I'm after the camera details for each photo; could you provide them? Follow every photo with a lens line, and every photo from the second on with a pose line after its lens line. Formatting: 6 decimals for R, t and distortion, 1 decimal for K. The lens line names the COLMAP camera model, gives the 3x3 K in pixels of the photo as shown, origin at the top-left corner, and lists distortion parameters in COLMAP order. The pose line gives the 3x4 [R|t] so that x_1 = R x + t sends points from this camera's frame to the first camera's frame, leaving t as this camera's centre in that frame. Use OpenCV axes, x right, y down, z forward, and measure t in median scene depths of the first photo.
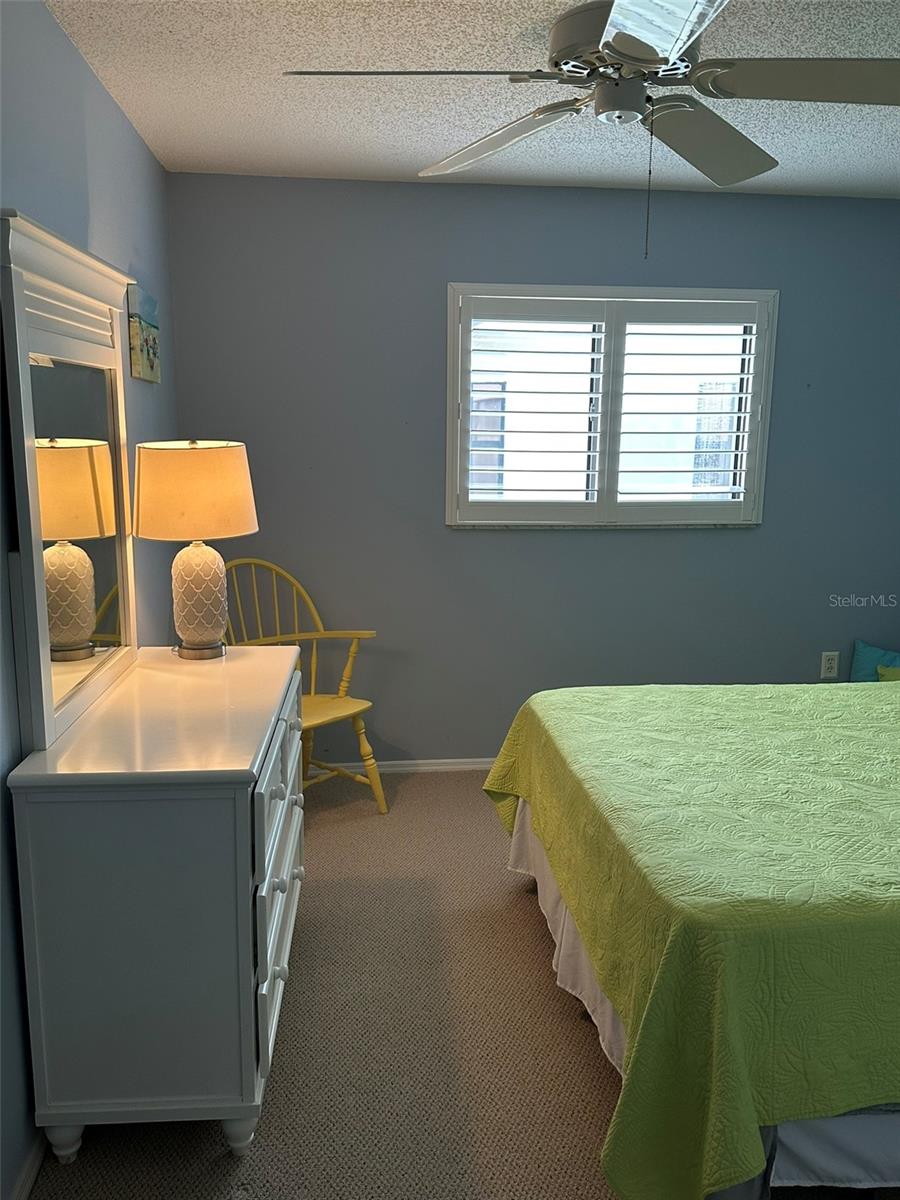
lens RADIAL K [[964.0, 0, 450.0], [0, 964.0, 600.0], [0, 0, 1]] dist [0.097618, -0.162139]
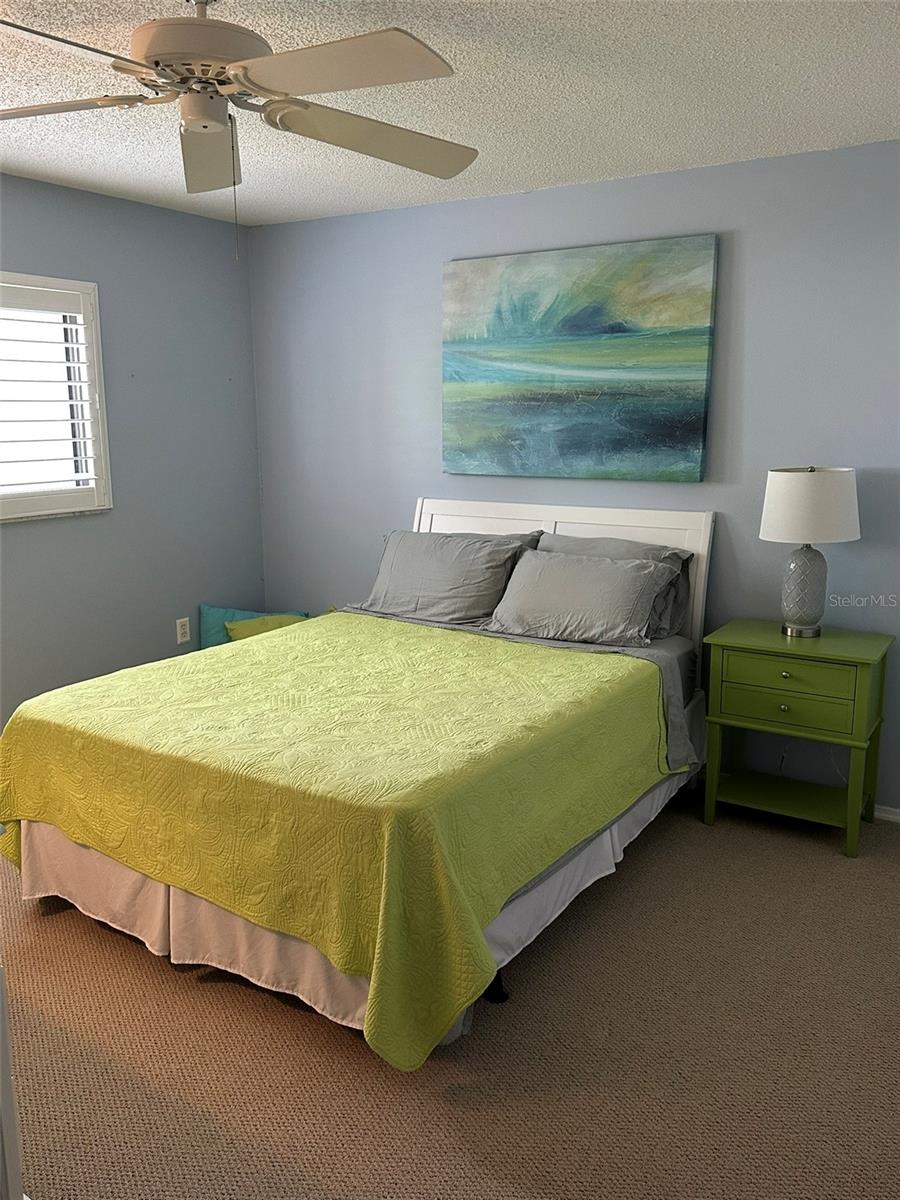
lens RADIAL K [[964.0, 0, 450.0], [0, 964.0, 600.0], [0, 0, 1]] dist [0.097618, -0.162139]
pose [[0.628558, -0.162344, 0.760631, -0.387445], [0.154248, 0.984567, 0.082674, -0.018008], [-0.762314, 0.065361, 0.643899, 0.090923]]
